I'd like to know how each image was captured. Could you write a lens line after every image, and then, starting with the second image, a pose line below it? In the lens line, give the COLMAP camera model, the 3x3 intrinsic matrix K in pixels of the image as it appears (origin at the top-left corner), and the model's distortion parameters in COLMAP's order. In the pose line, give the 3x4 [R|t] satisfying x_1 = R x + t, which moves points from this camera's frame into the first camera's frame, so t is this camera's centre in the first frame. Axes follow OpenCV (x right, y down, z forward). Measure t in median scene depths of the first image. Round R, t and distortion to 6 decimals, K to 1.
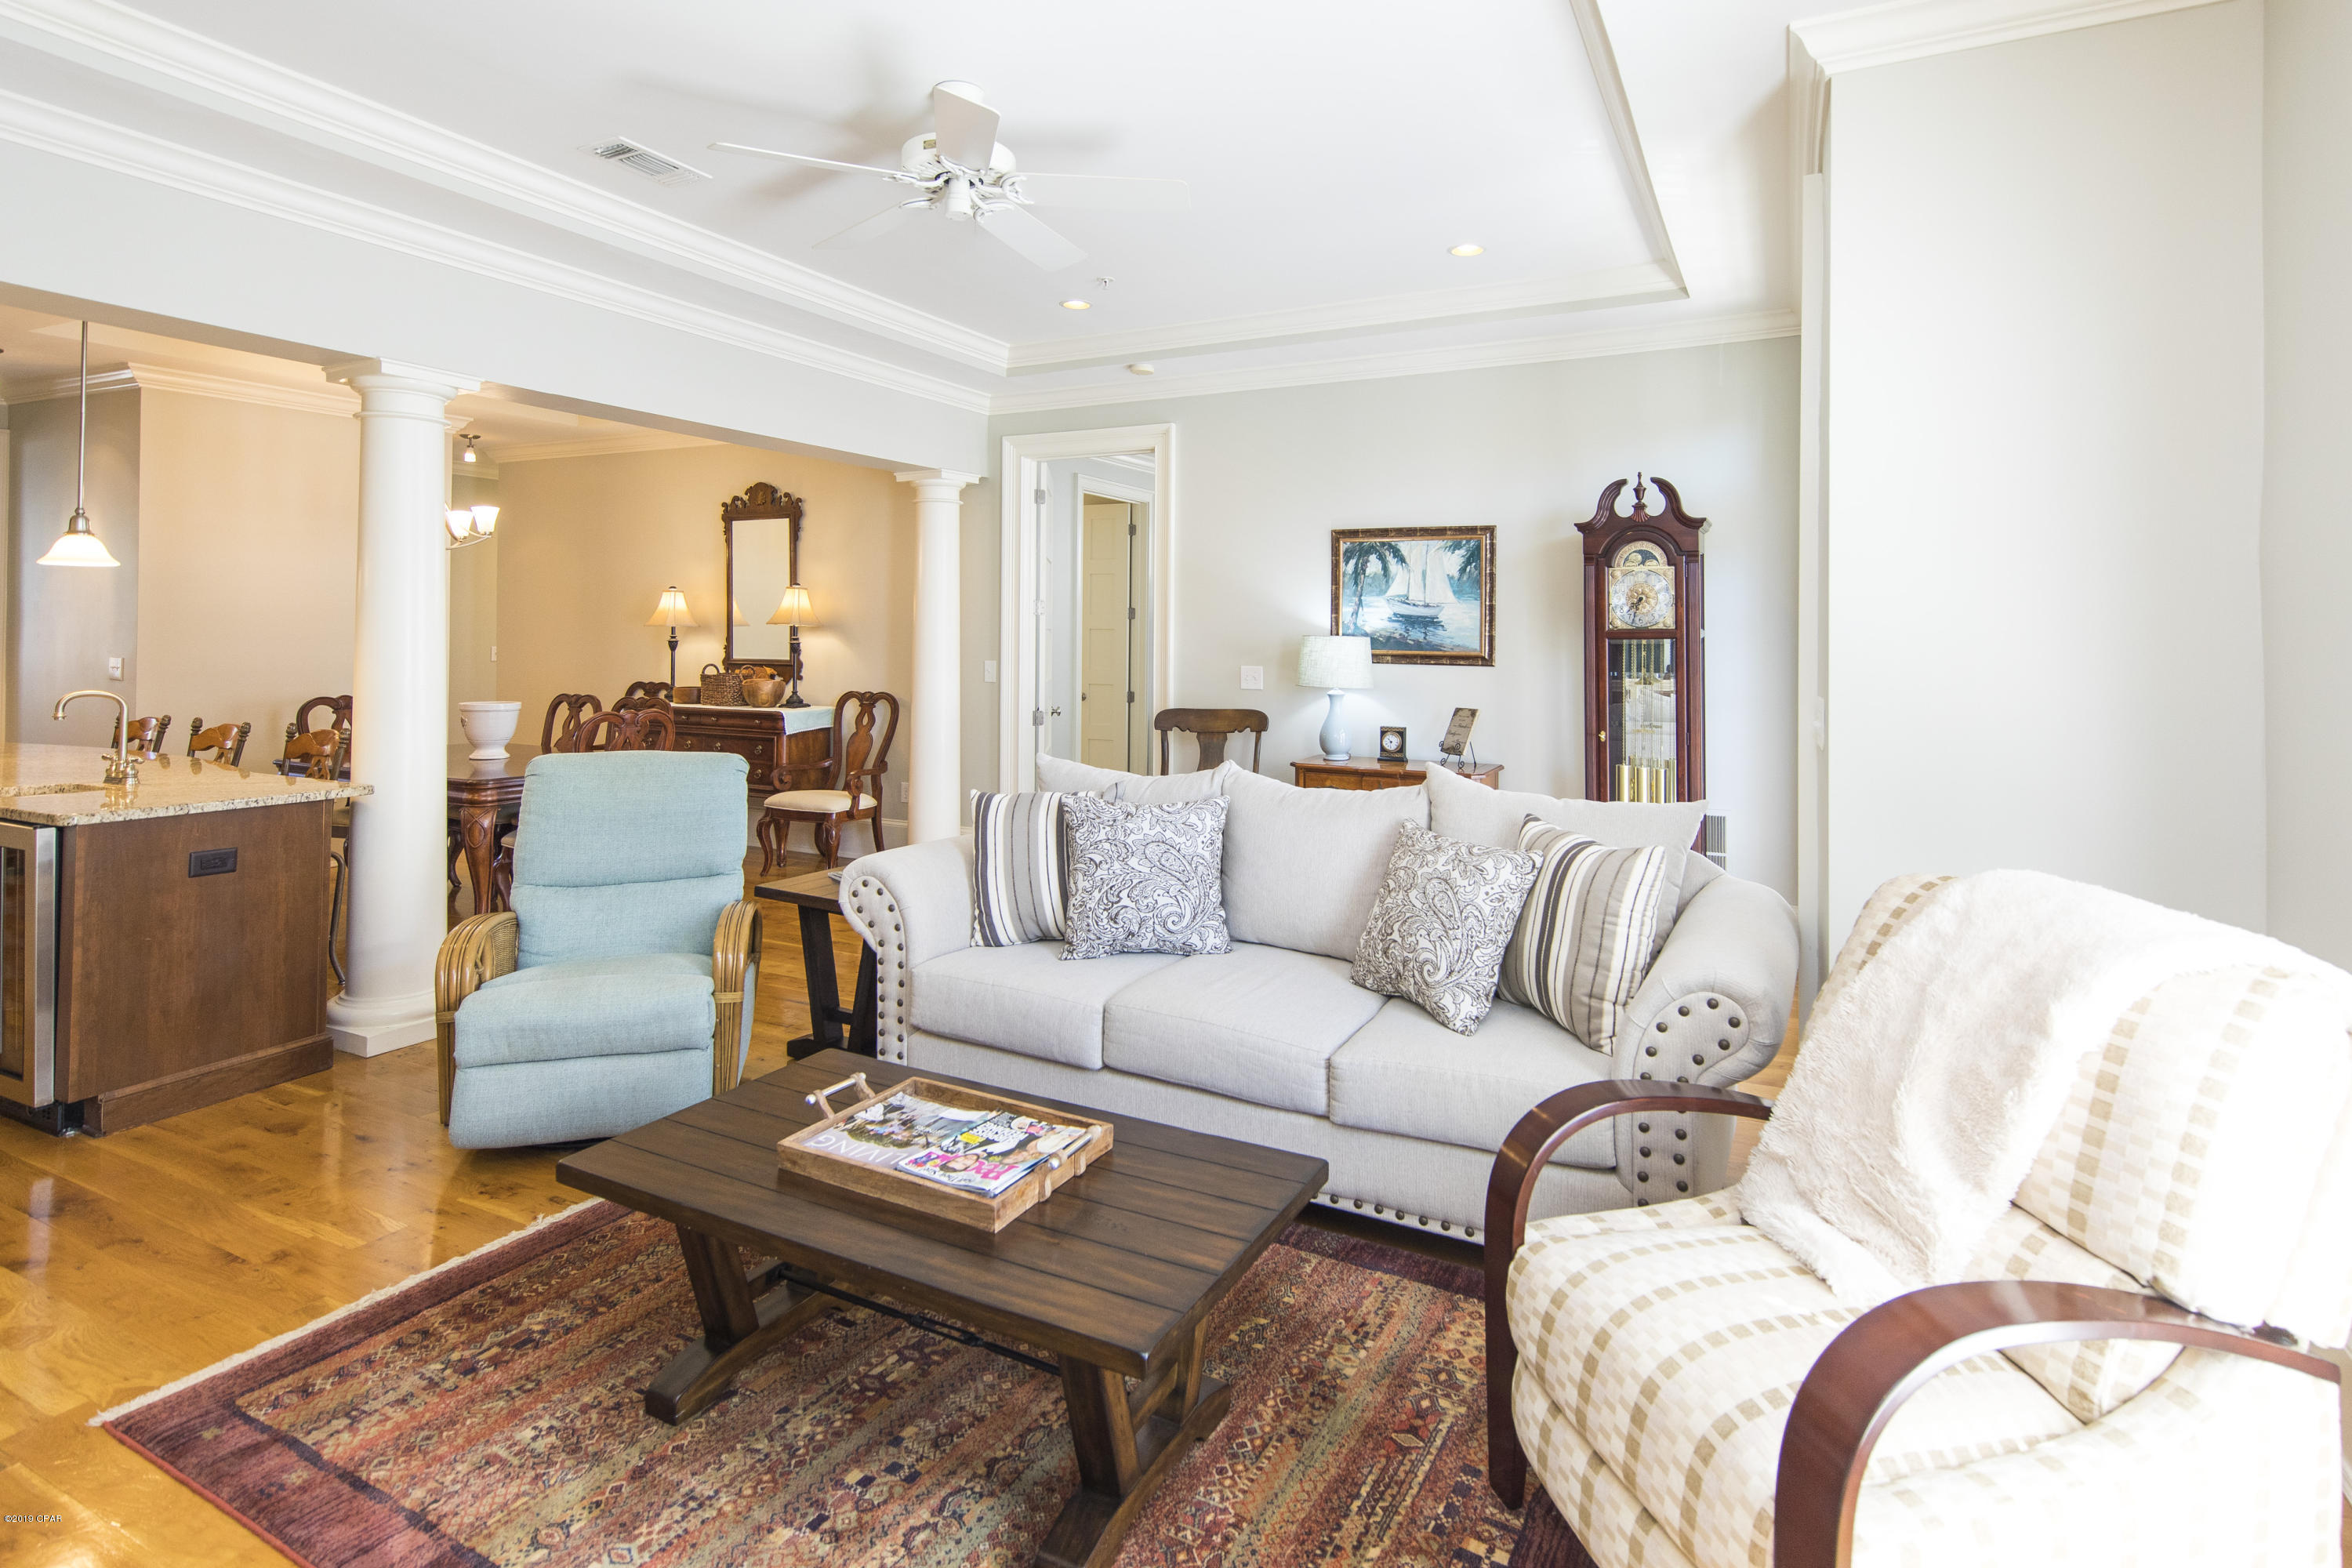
lens RADIAL K [[1151.0, 0, 1225.5], [0, 1151.0, 633.4], [0, 0, 1]] dist [0.013830, -0.002807]
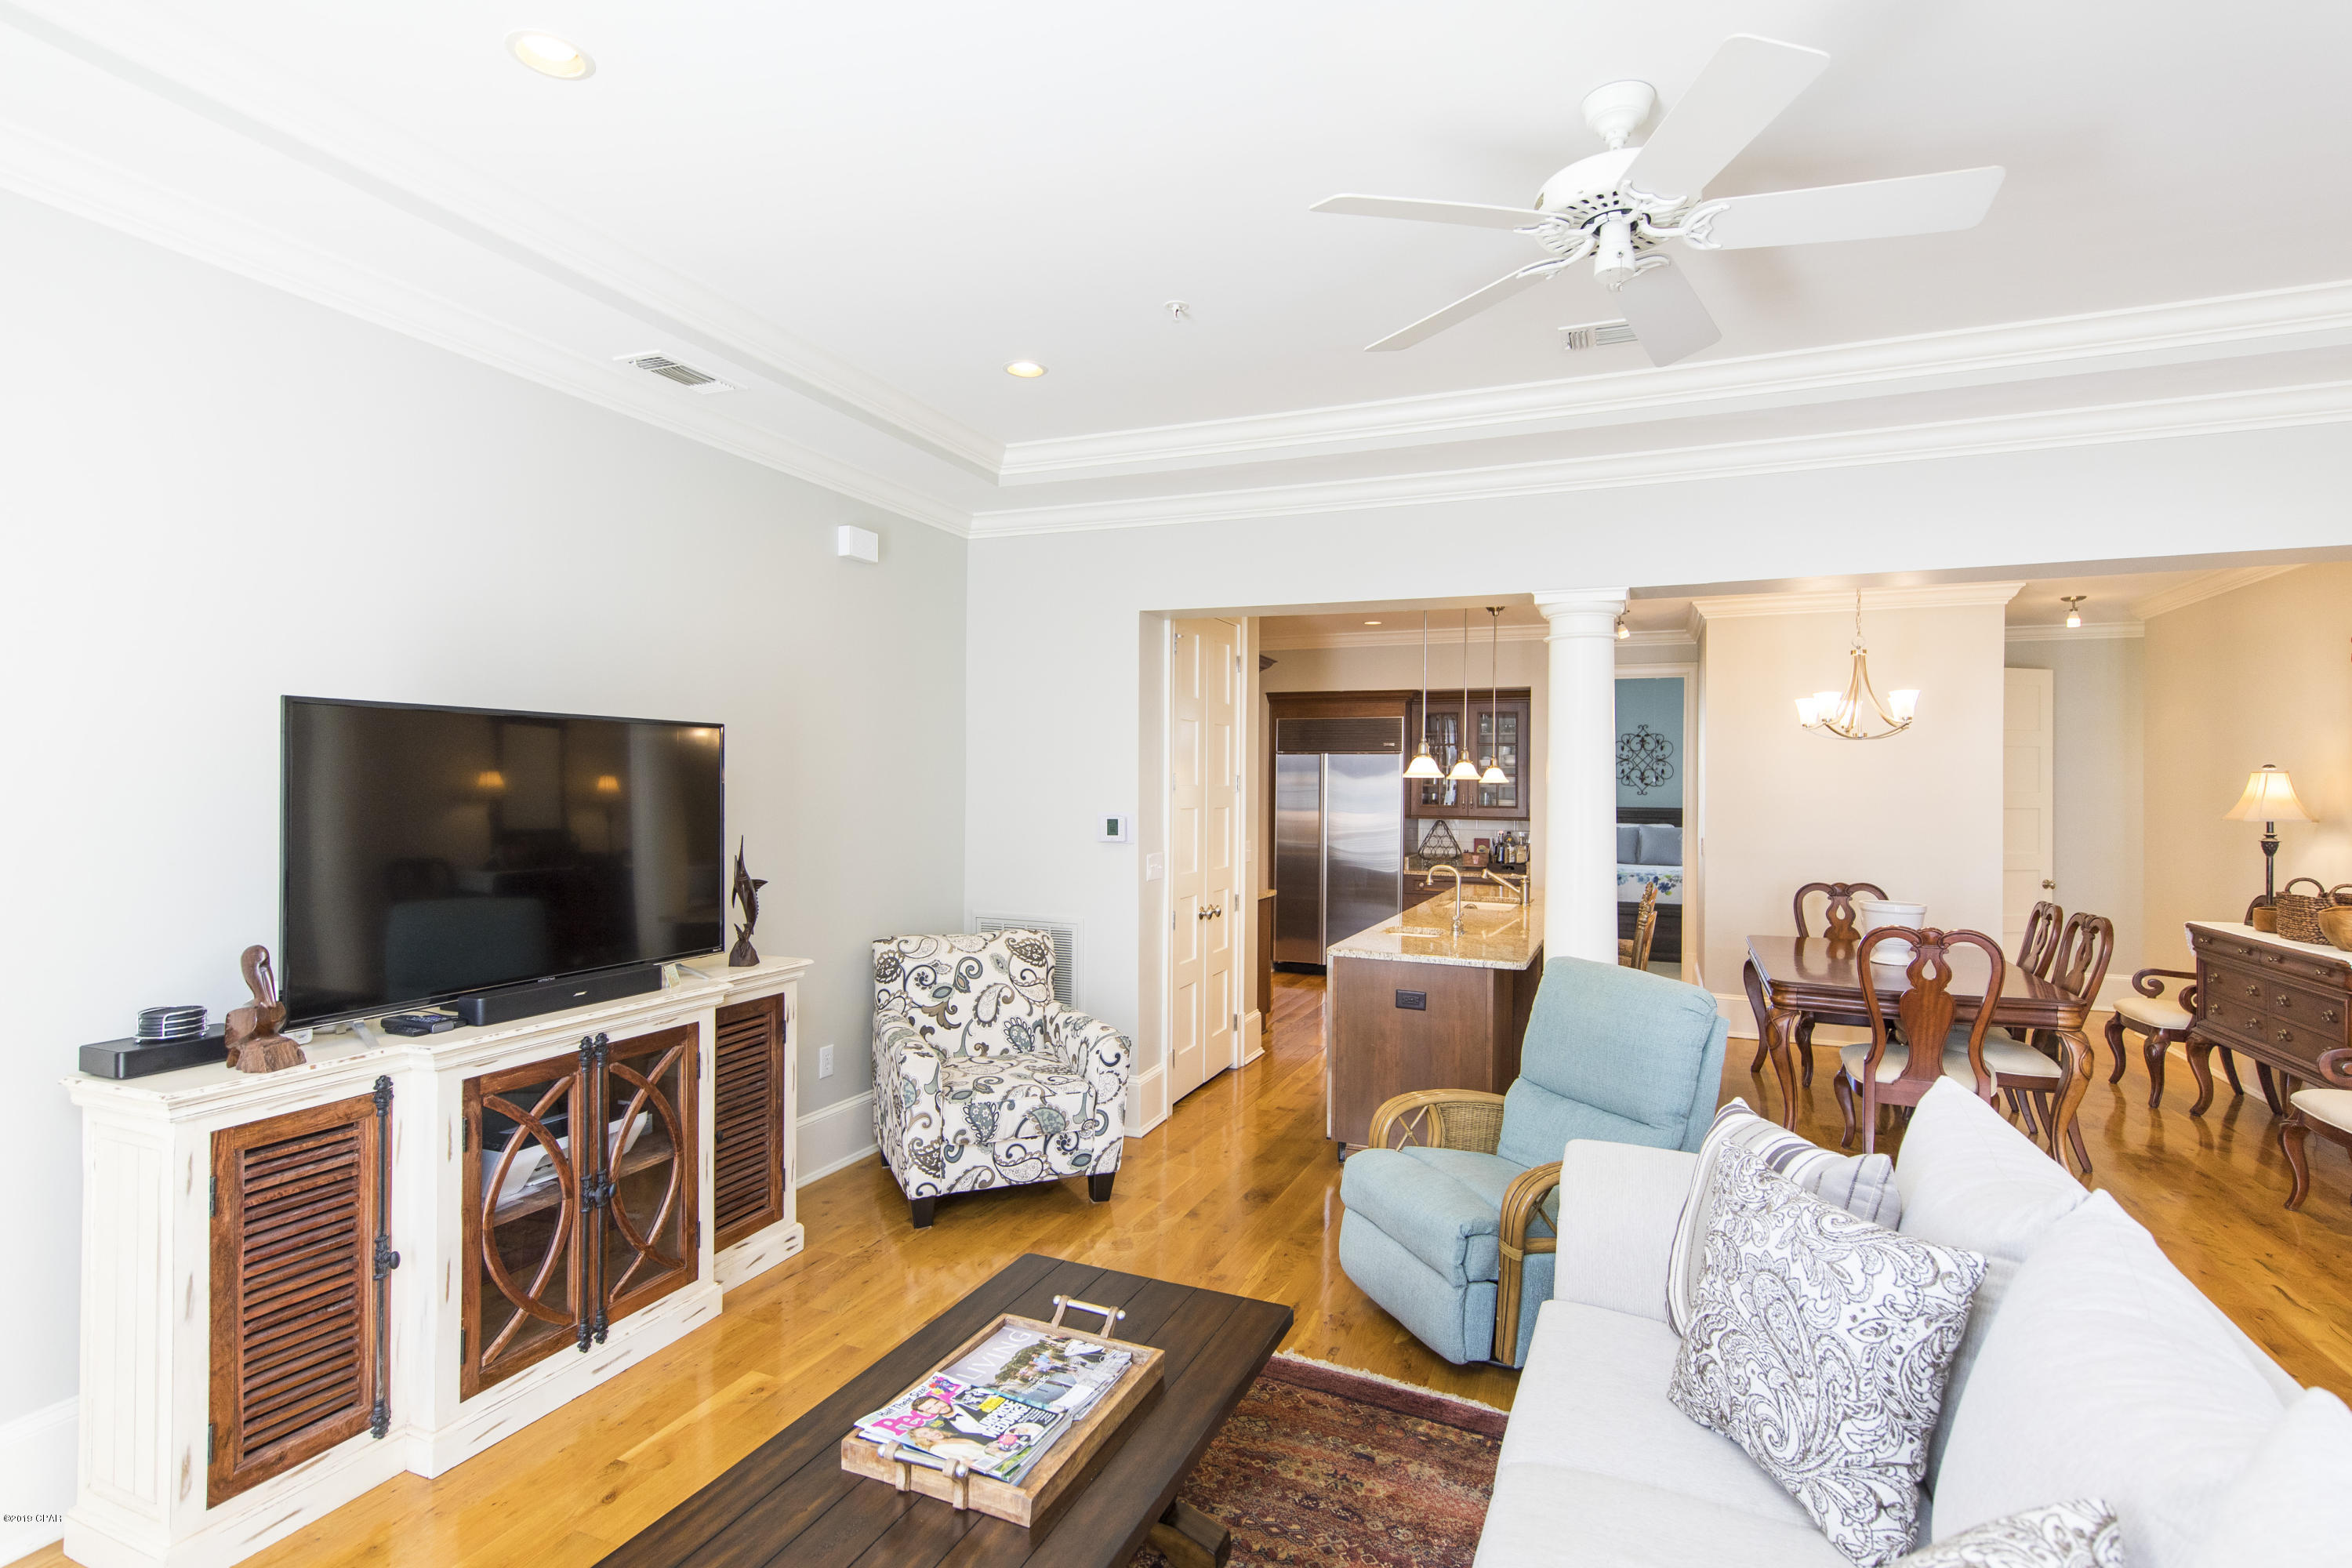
lens RADIAL K [[1151.0, 0, 1169.5], [0, 1151.0, 772.5], [0, 0, 1]] dist [0.013830, -0.002807]
pose [[0.050937, -0.018523, -0.998530, 0.272458], [-0.009198, 0.999777, -0.019015, -0.022264], [0.998659, 0.010154, 0.050756, 0.404078]]
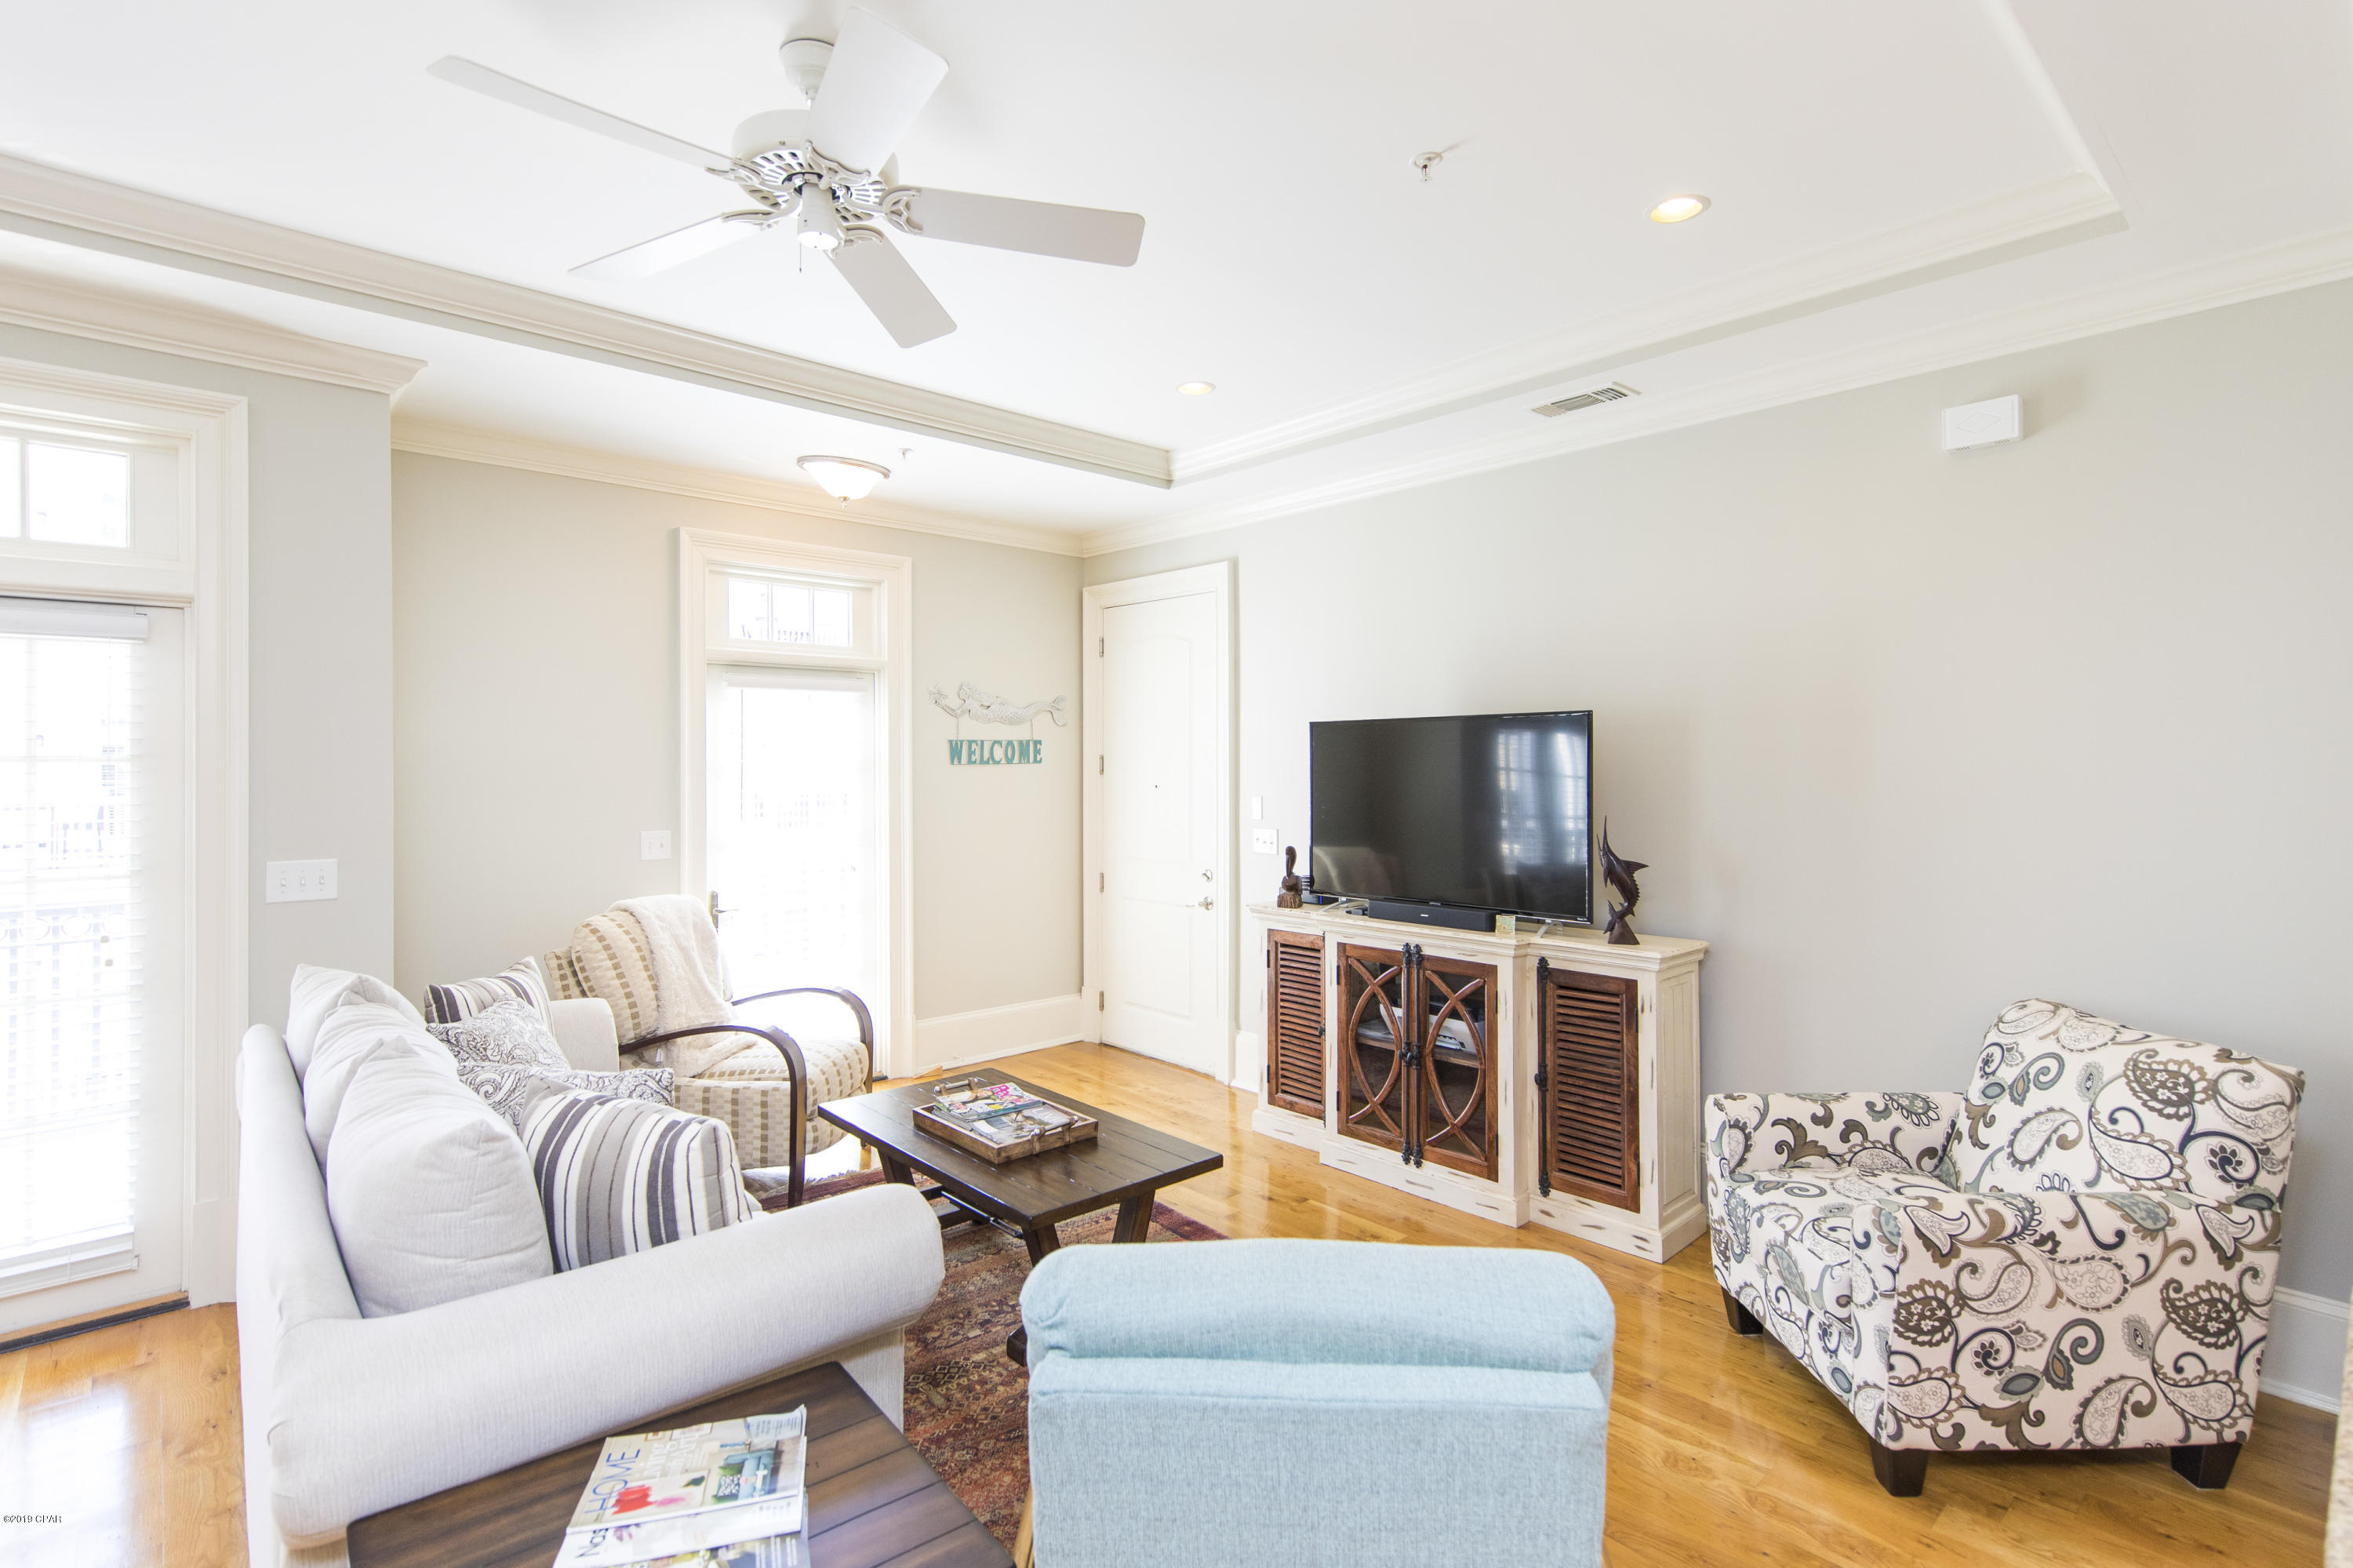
lens RADIAL K [[1151.5, 0, 1197.4], [0, 1151.5, 746.1], [0, 0, 1]] dist [0.013830, -0.002807]
pose [[-0.930025, -0.002047, 0.367489, -0.411621], [-0.006610, 0.999916, -0.011157, -0.028695], [-0.367436, -0.012805, -0.929961, 0.911422]]
